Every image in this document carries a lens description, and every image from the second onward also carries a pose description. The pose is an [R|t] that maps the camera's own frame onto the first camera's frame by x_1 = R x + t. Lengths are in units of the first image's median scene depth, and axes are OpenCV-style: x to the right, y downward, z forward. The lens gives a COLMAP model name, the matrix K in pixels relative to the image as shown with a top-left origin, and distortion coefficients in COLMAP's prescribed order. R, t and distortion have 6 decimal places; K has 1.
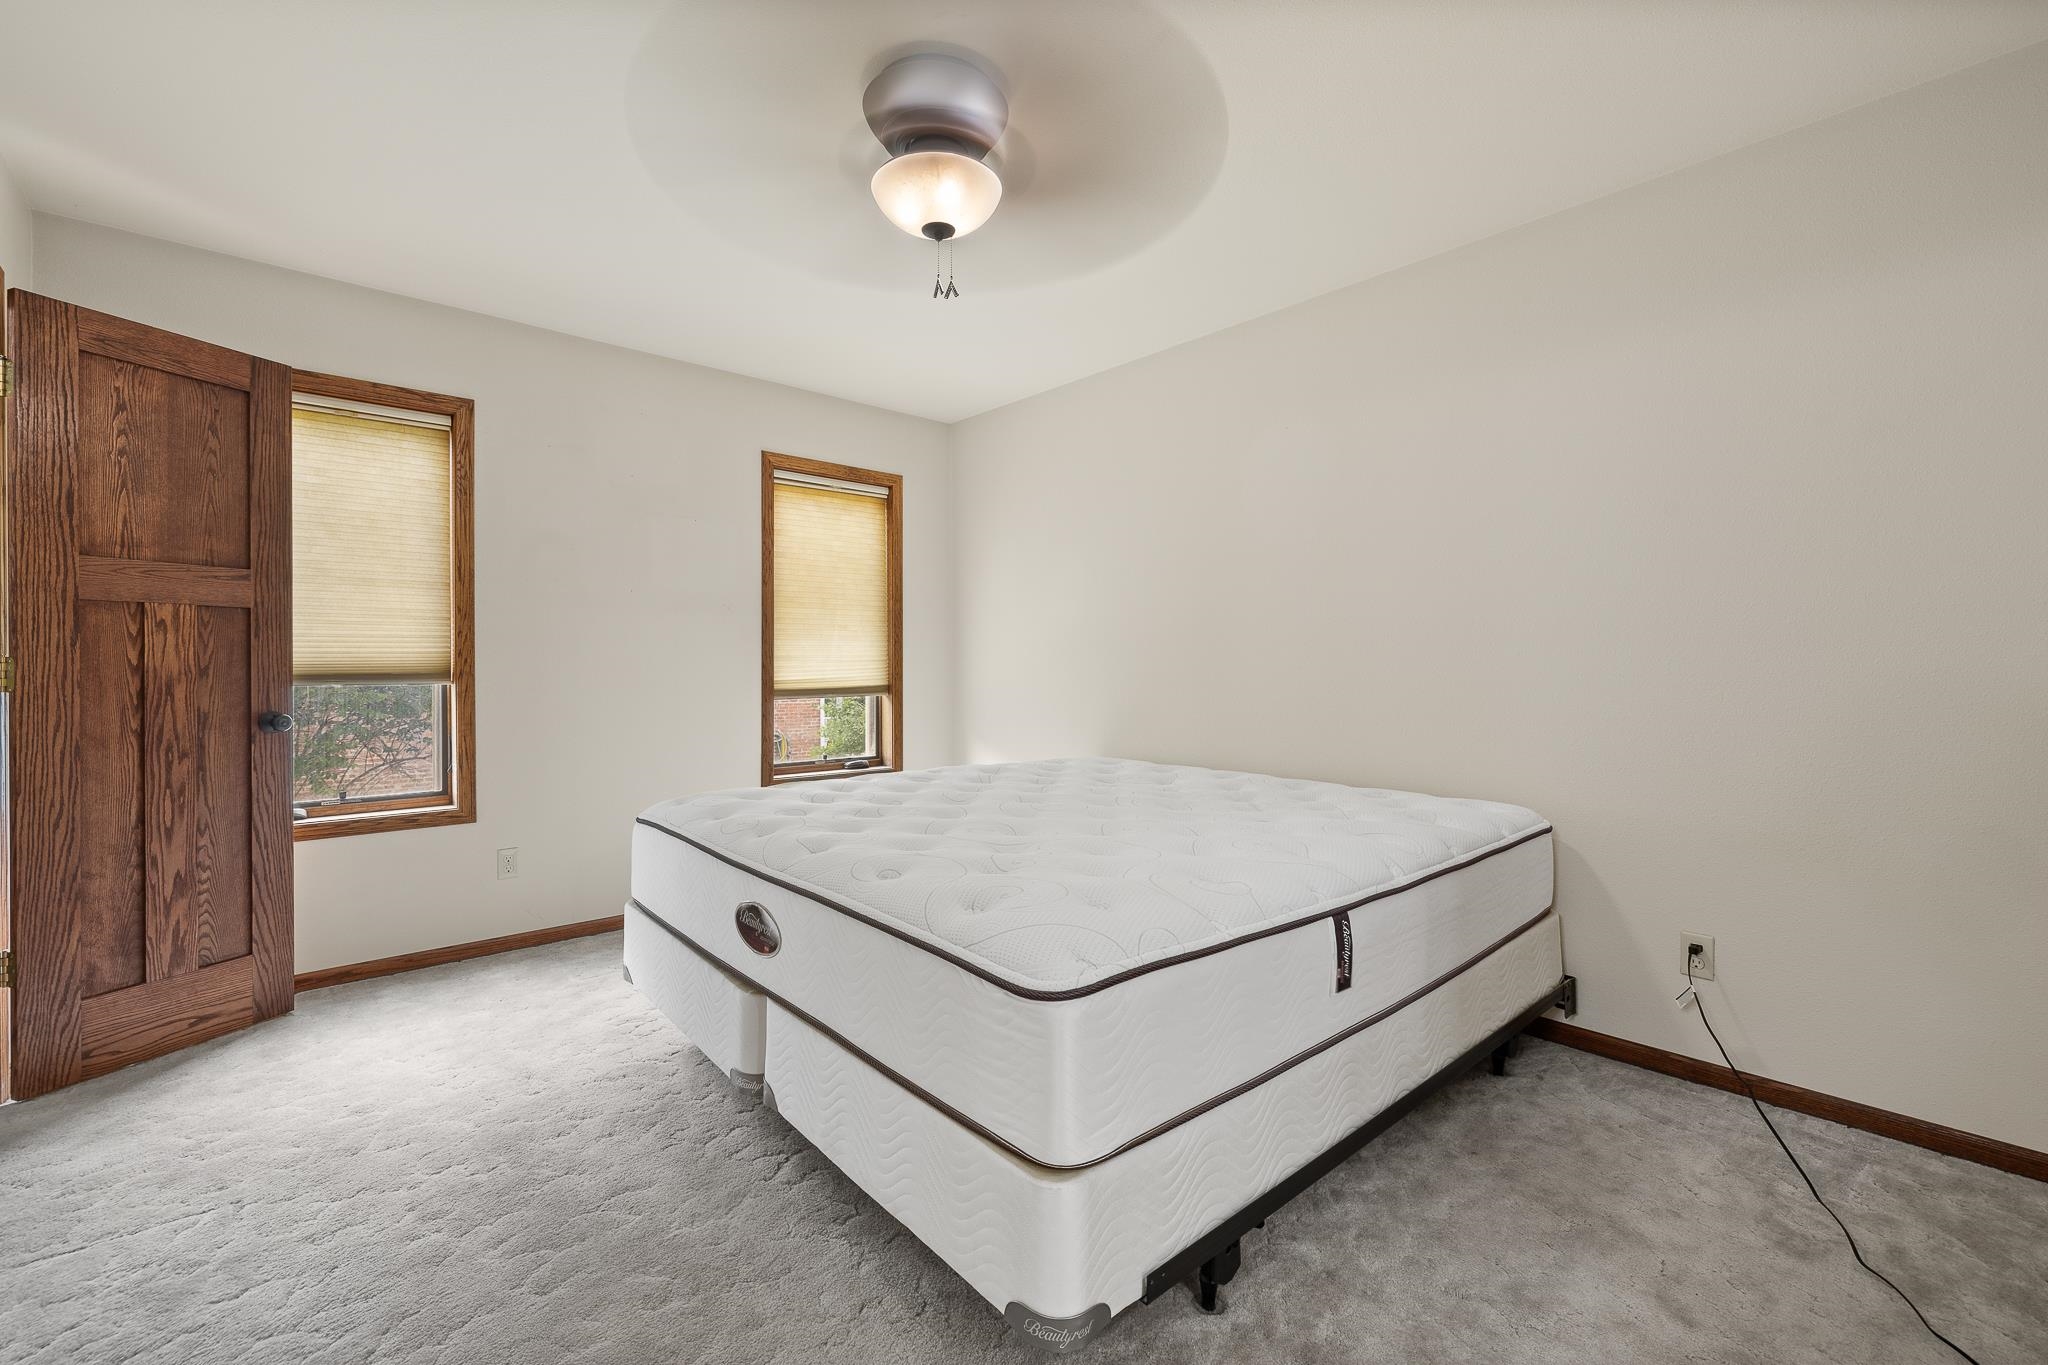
lens RADIAL K [[854.9, 0, 1017.6], [0, 854.9, 673.4], [0, 0, 1]] dist [-0.000903, -0.000336]
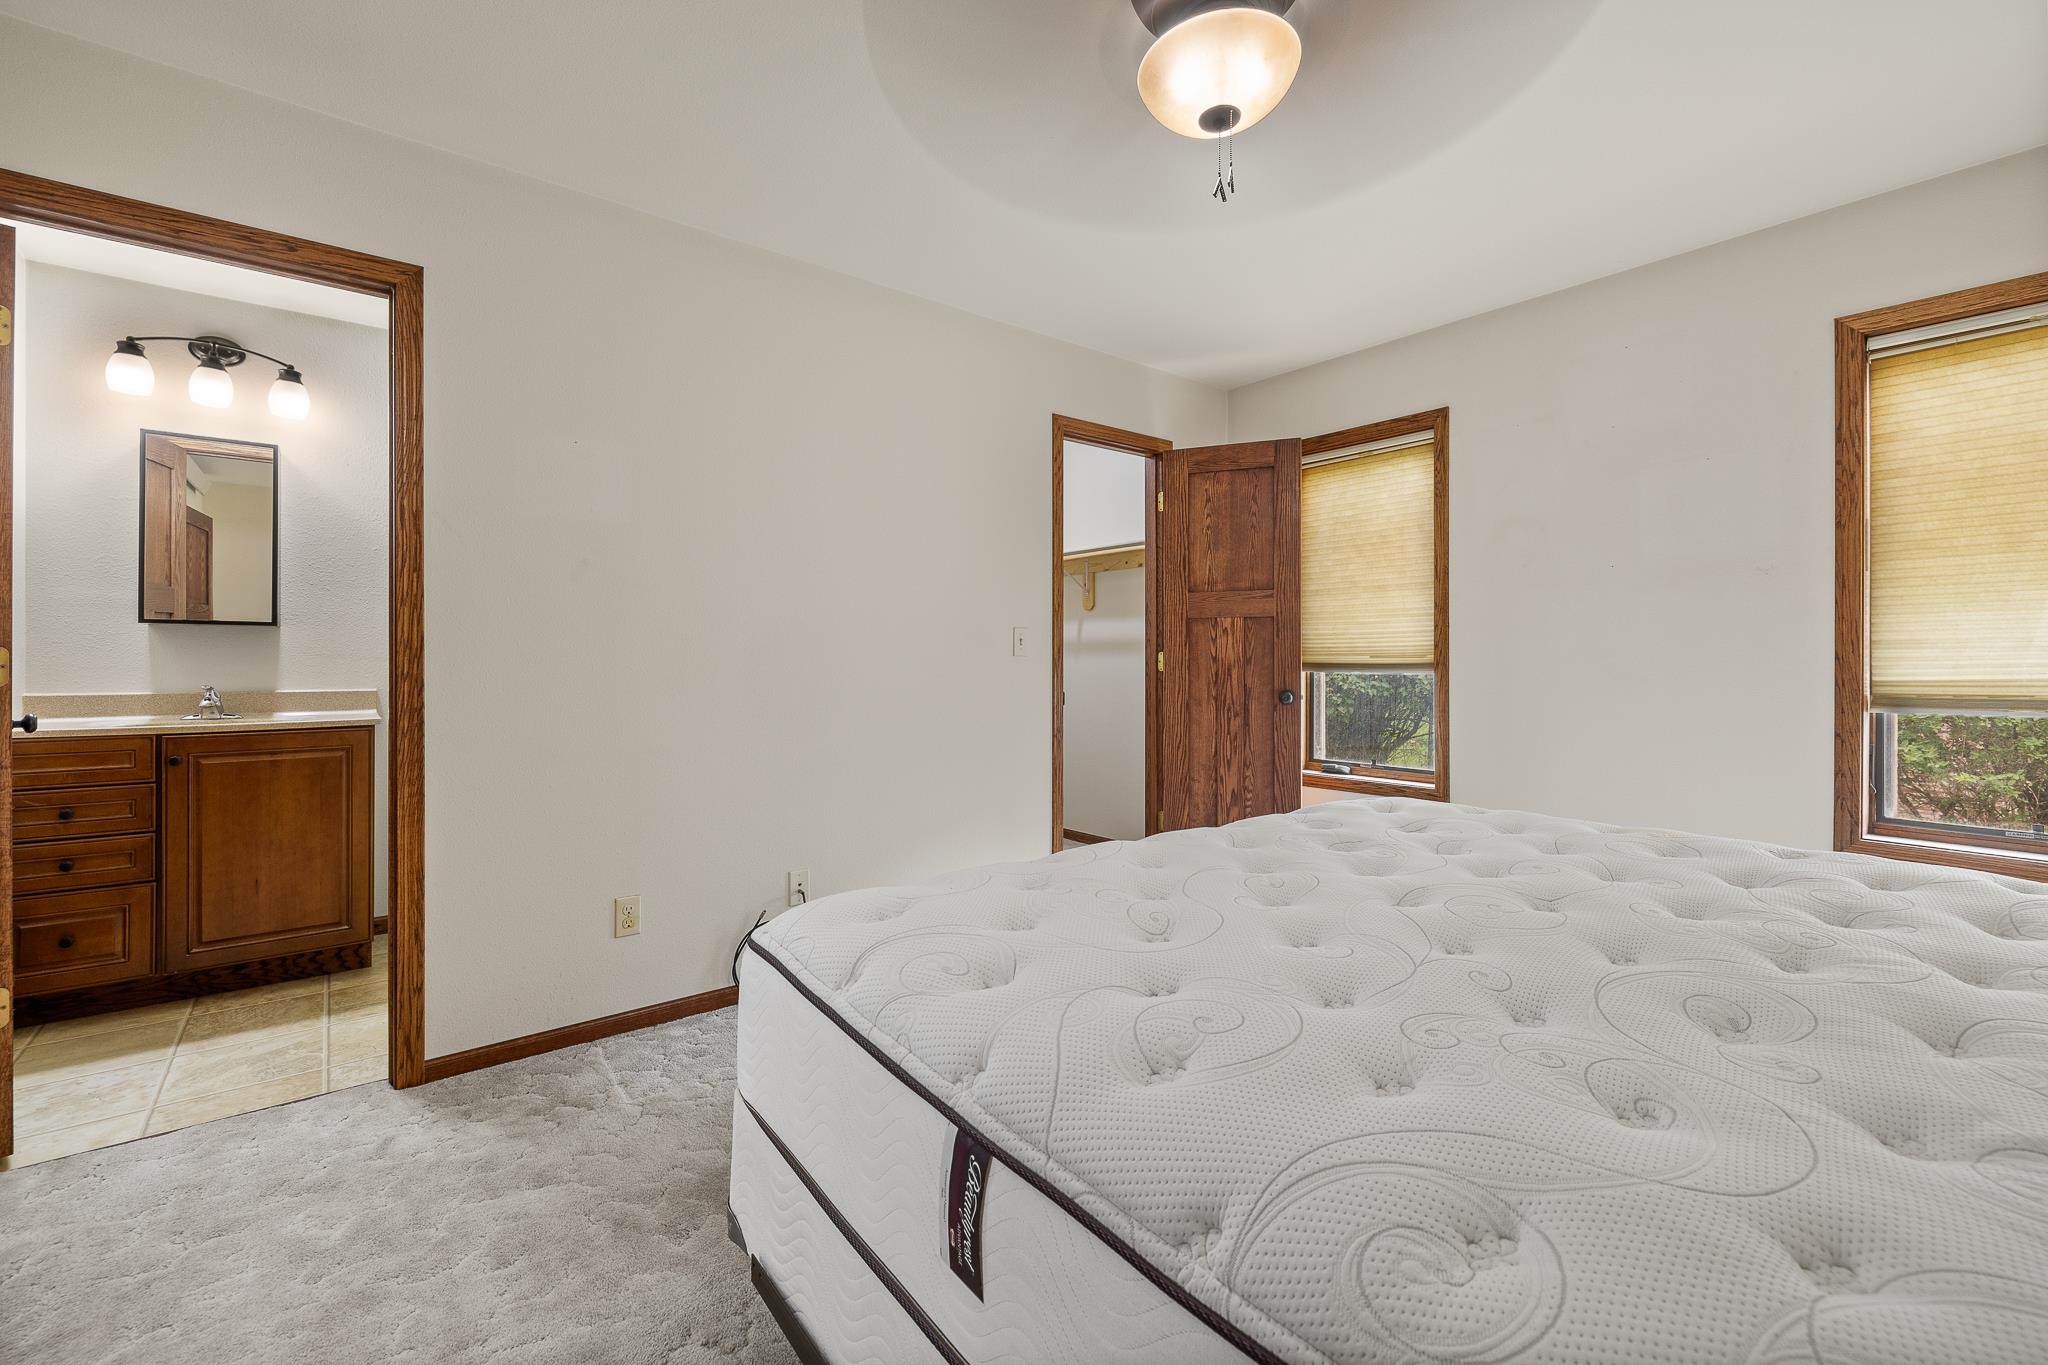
lens RADIAL K [[854.9, 0, 1018.1], [0, 854.9, 662.4], [0, 0, 1]] dist [-0.000903, -0.000336]
pose [[-0.044966, 0.007241, -0.998962, 0.589576], [-0.007900, 0.999940, 0.007603, -0.007665], [0.998957, 0.008233, -0.044906, 0.673801]]
